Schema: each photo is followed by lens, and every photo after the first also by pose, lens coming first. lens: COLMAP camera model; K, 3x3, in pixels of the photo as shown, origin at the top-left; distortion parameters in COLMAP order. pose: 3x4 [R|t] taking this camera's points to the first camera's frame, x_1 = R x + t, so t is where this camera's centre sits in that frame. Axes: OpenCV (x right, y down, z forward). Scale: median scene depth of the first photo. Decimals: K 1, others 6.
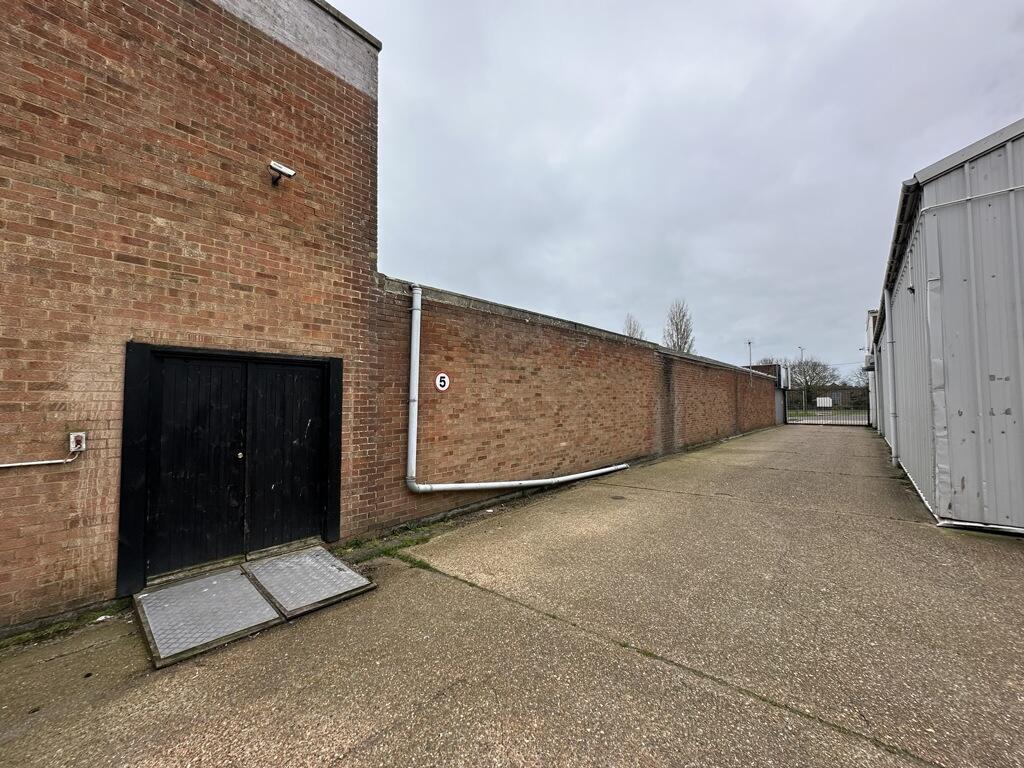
lens RADIAL K [[406.4, 0, 513.7], [0, 406.4, 384.2], [0, 0, 1]] dist [-0.000480, -0.000212]
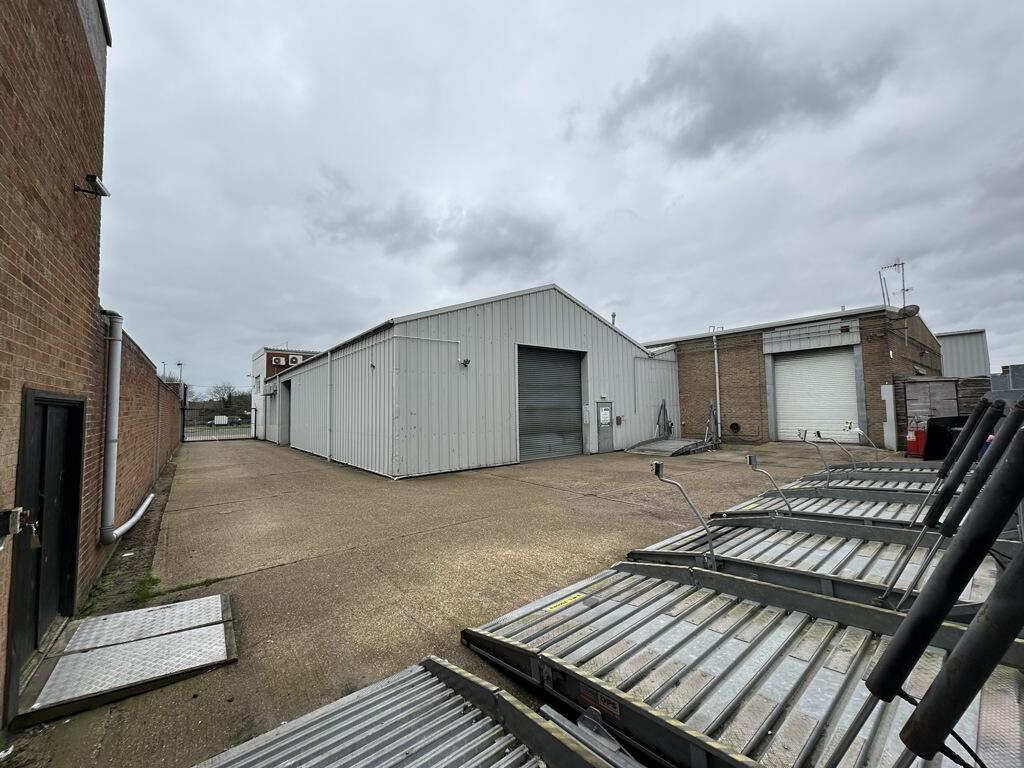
lens RADIAL K [[406.4, 0, 511.5], [0, 406.4, 386.2], [0, 0, 1]] dist [-0.000480, -0.000212]
pose [[0.188188, 0.058529, 0.980387, -1.155516], [-0.029182, 0.998115, -0.053986, -0.068708], [-0.981699, -0.018450, 0.189542, -0.045707]]
